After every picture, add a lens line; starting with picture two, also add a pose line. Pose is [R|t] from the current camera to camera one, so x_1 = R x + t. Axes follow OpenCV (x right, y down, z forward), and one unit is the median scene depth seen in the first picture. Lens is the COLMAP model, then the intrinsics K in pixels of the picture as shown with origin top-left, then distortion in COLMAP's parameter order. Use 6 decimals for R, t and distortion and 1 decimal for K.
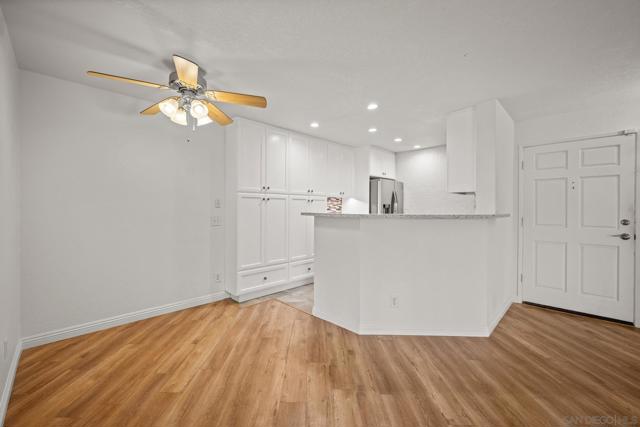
lens RADIAL K [[259.8, 0, 314.1], [0, 259.8, 208.8], [0, 0, 1]] dist [0.003422, 0.000263]
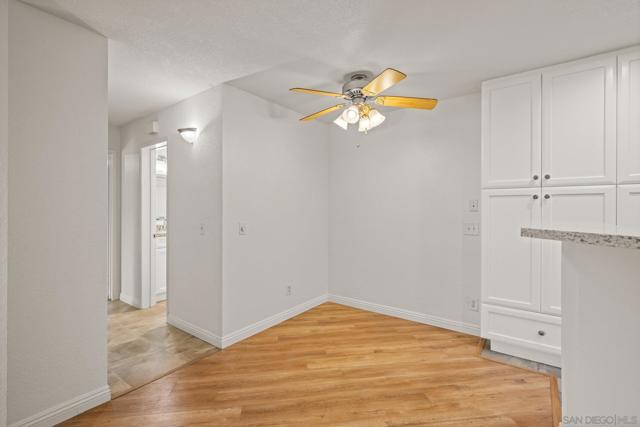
lens RADIAL K [[297.1, 0, 325.1], [0, 297.1, 212.4], [0, 0, 1]] dist [0.008479, 0.000292]
pose [[0.160013, 0.002446, -0.987112, 0.455167], [-0.008783, 0.999961, 0.001054, 0.001010], [0.987076, 0.008501, 0.160028, 0.481392]]
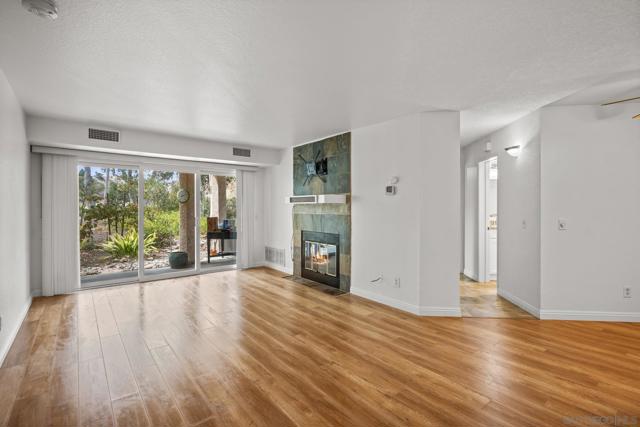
lens RADIAL K [[297.1, 0, 325.4], [0, 297.1, 210.0], [0, 0, 1]] dist [0.008479, 0.000292]
pose [[-0.761927, 0.002894, -0.647657, 0.954986], [-0.003721, 0.999954, 0.008846, -0.007164], [0.647652, 0.009149, -0.761881, 0.686983]]
